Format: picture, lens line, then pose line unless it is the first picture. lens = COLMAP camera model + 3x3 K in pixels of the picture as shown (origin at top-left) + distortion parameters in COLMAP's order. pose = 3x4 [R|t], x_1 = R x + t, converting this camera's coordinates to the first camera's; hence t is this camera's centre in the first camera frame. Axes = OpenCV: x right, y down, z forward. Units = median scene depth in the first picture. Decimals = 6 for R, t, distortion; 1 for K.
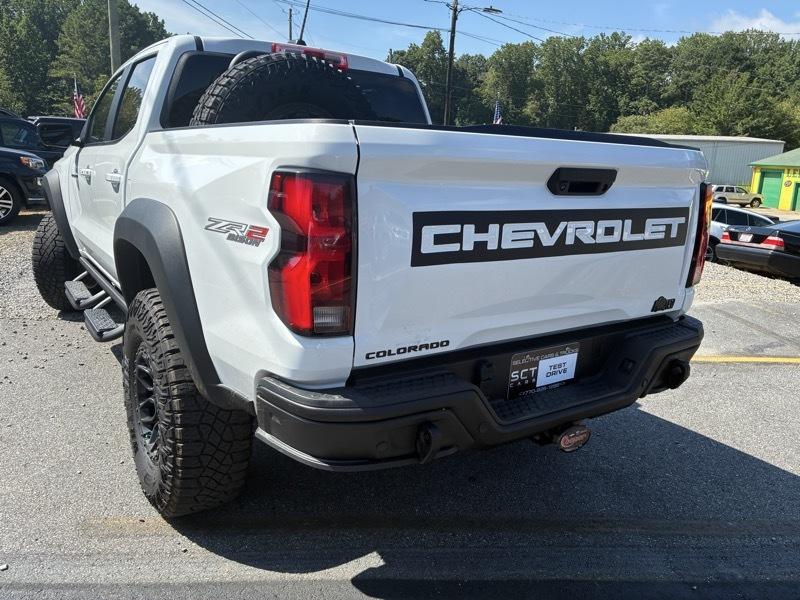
lens RADIAL K [[605.8, 0, 406.5], [0, 605.8, 303.6], [0, 0, 1]] dist [0.057832, -0.080894]
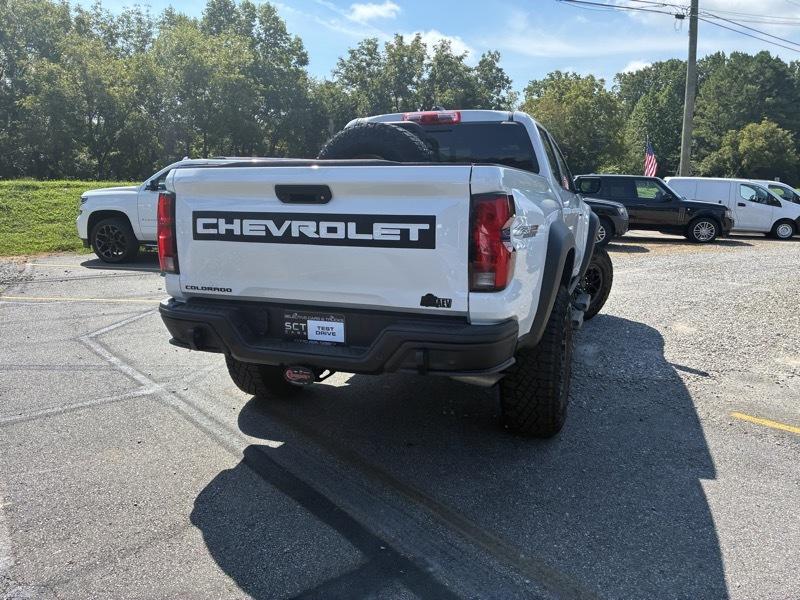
lens RADIAL K [[605.8, 0, 405.4], [0, 605.8, 294.0], [0, 0, 1]] dist [0.057832, -0.080894]
pose [[0.583531, 0.090254, -0.807060, 1.422094], [-0.170336, 0.985301, -0.012972, 0.012249], [0.794026, 0.145041, 0.590327, 0.317564]]
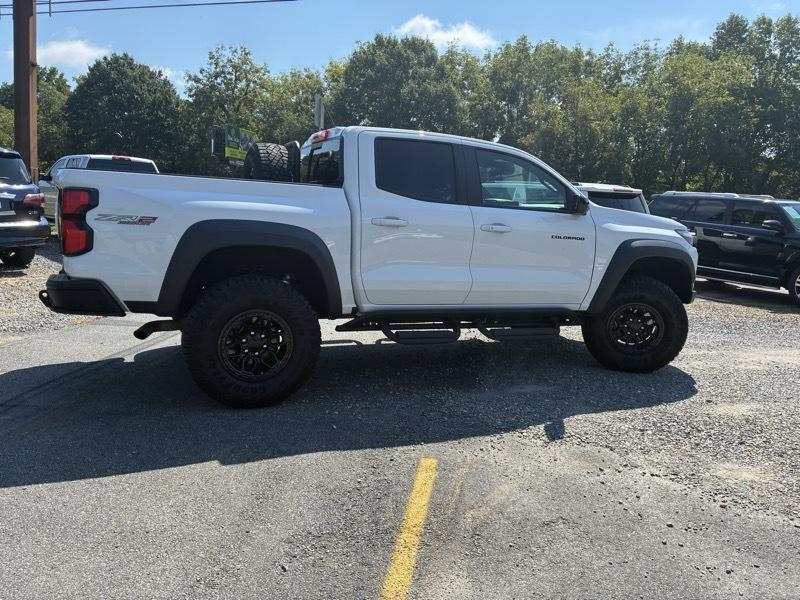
lens RADIAL K [[605.8, 0, 407.1], [0, 605.8, 299.0], [0, 0, 1]] dist [0.057832, -0.080894]
pose [[-0.178955, 0.090158, -0.979718, 2.098970], [-0.285633, 0.948143, 0.139426, -0.443168], [0.941482, 0.304791, -0.143923, 2.371852]]
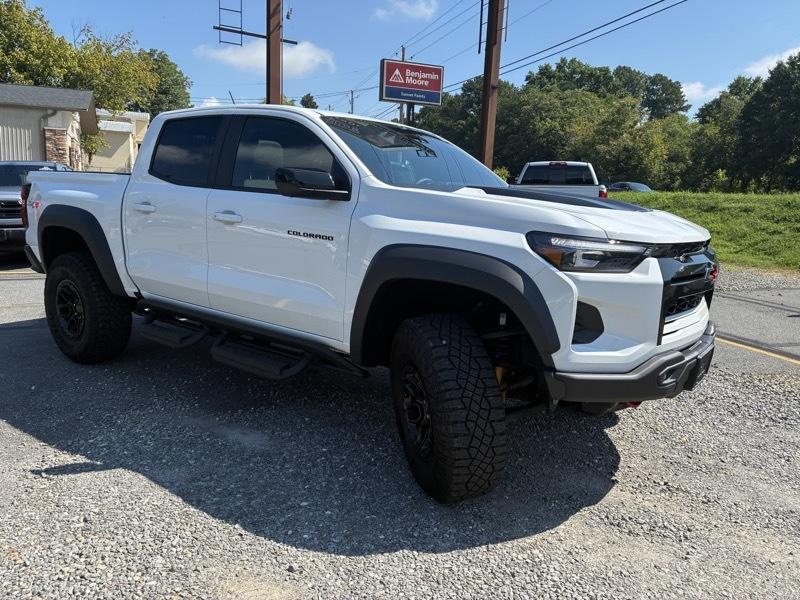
lens RADIAL K [[605.8, 0, 405.4], [0, 605.8, 301.1], [0, 0, 1]] dist [0.057832, -0.080894]
pose [[-0.942711, -0.016997, -0.333177, -0.107665], [-0.150104, 0.913511, 0.378110, -0.995256], [0.297934, 0.406460, -0.863728, 4.053733]]
